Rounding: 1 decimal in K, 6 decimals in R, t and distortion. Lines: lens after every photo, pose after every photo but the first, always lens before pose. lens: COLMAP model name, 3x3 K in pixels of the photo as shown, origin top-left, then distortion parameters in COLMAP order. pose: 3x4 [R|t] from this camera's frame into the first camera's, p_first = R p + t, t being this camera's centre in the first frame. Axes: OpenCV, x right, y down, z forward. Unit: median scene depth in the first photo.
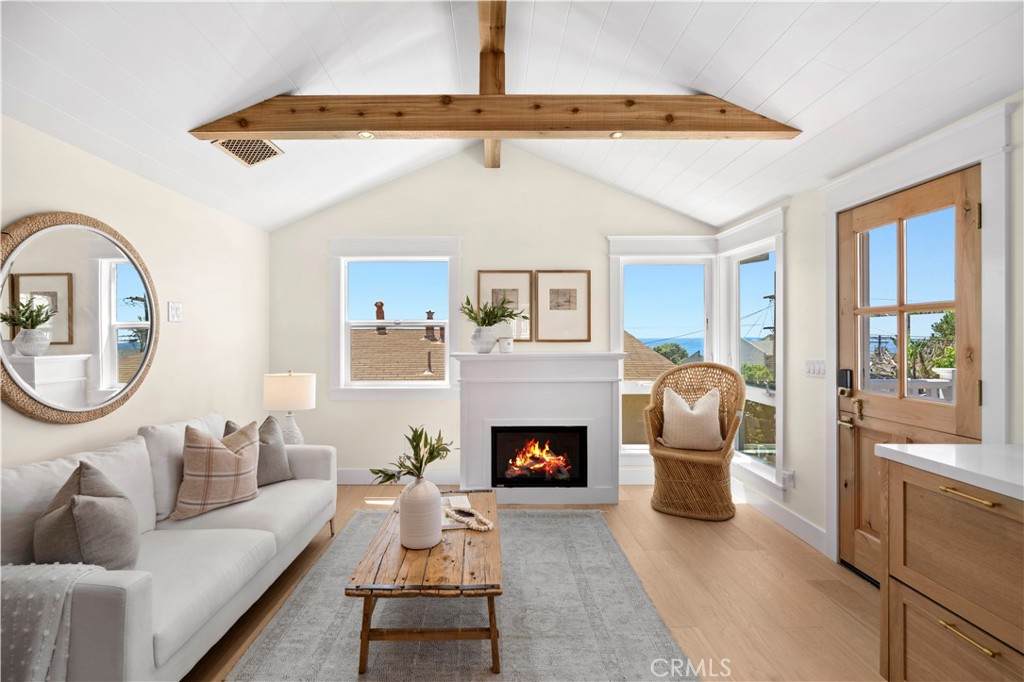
lens RADIAL K [[475.6, 0, 496.7], [0, 475.6, 337.6], [0, 0, 1]] dist [0.001274, 0.000072]
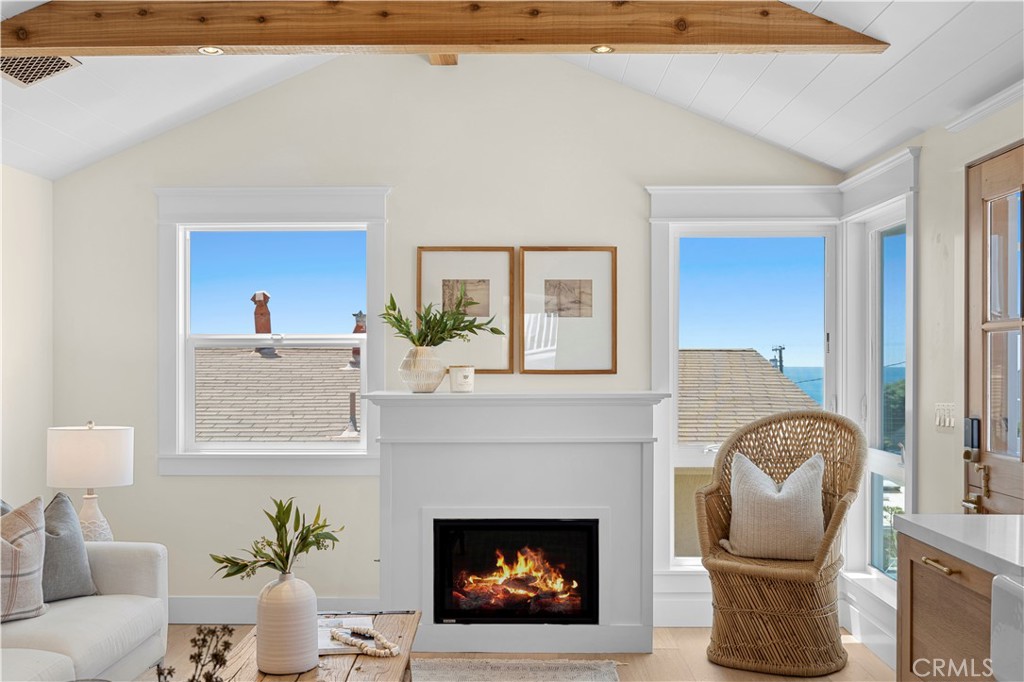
lens RADIAL K [[1057.3, 0, 510.2], [0, 1057.3, 375.3], [0, 0, 1]] dist [-0.003054, 0.017062]
pose [[0.999769, 0.002273, -0.021389, 0.120998], [-0.002053, 0.999945, 0.010288, -0.002364], [0.021411, -0.010241, 0.999718, -0.317291]]
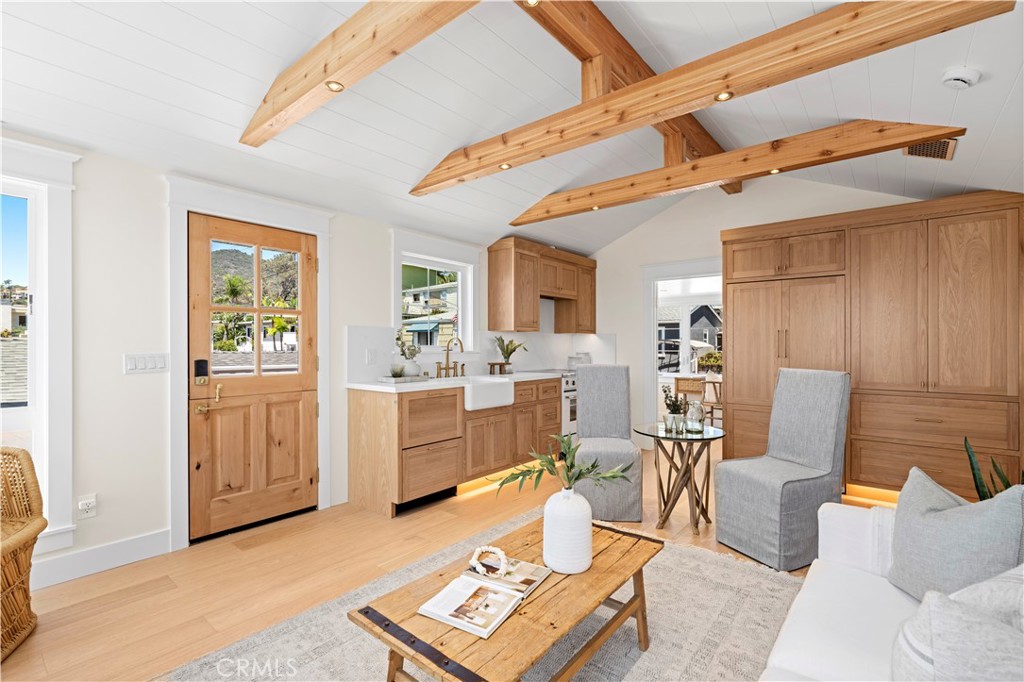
lens RADIAL K [[463.7, 0, 512.0], [0, 463.7, 341.0], [0, 0, 1]] dist [-0.000040, -0.000070]
pose [[-0.770290, 0.006209, 0.637664, -0.386238], [0.000959, 0.999963, -0.008580, 0.026987], [-0.637694, -0.005998, -0.770267, 1.078030]]
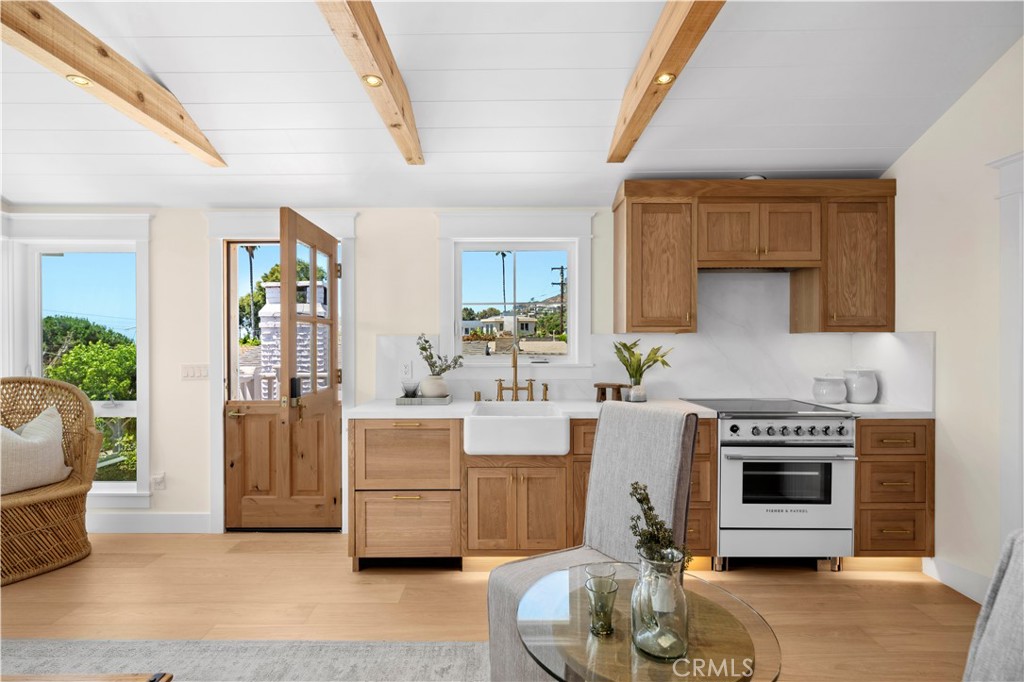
lens RADIAL K [[481.3, 0, 506.4], [0, 481.3, 343.6], [0, 0, 1]] dist [-0.001420, -0.000115]
pose [[0.007287, 0.000347, 0.999973, -0.388460], [0.004766, 0.999989, -0.000381, 0.003004], [-0.999962, 0.004769, 0.007285, 0.229595]]
